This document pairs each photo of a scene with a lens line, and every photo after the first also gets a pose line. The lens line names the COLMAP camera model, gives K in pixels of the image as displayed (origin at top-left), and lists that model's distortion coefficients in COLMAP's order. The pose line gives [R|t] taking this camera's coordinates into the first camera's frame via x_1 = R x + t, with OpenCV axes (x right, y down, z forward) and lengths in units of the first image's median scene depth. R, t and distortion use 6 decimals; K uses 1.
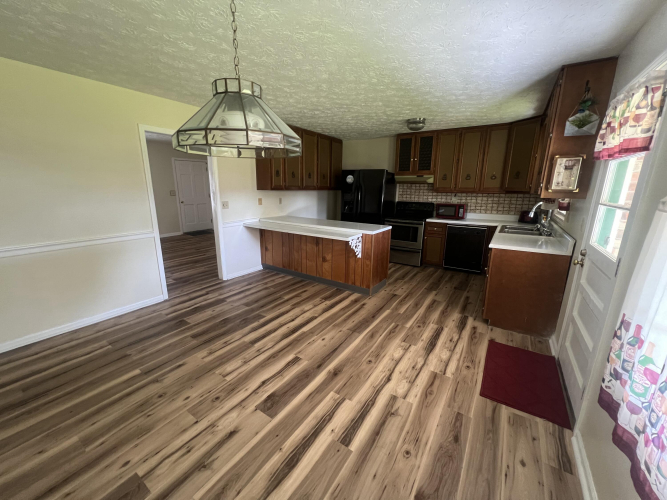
lens RADIAL K [[266.6, 0, 331.4], [0, 266.6, 251.2], [0, 0, 1]] dist [-0.002260, 0.000051]
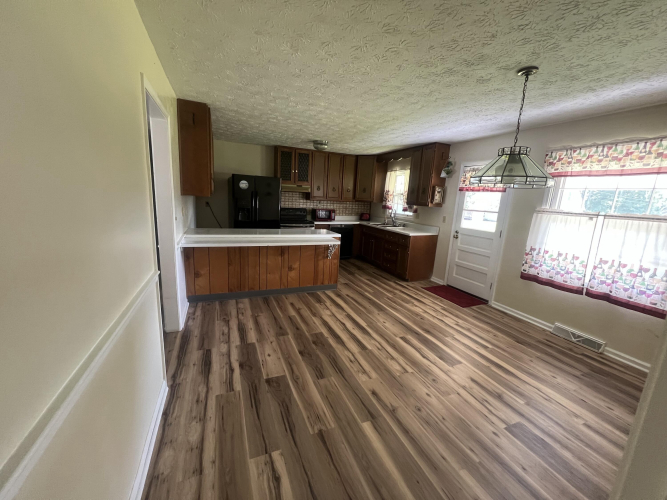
lens RADIAL K [[266.6, 0, 337.0], [0, 266.6, 250.1], [0, 0, 1]] dist [-0.002260, 0.000051]
pose [[0.542808, -0.143372, 0.827529, -0.991398], [0.154985, 0.985499, 0.069081, -0.103484], [-0.825433, 0.090757, 0.557157, 0.412393]]
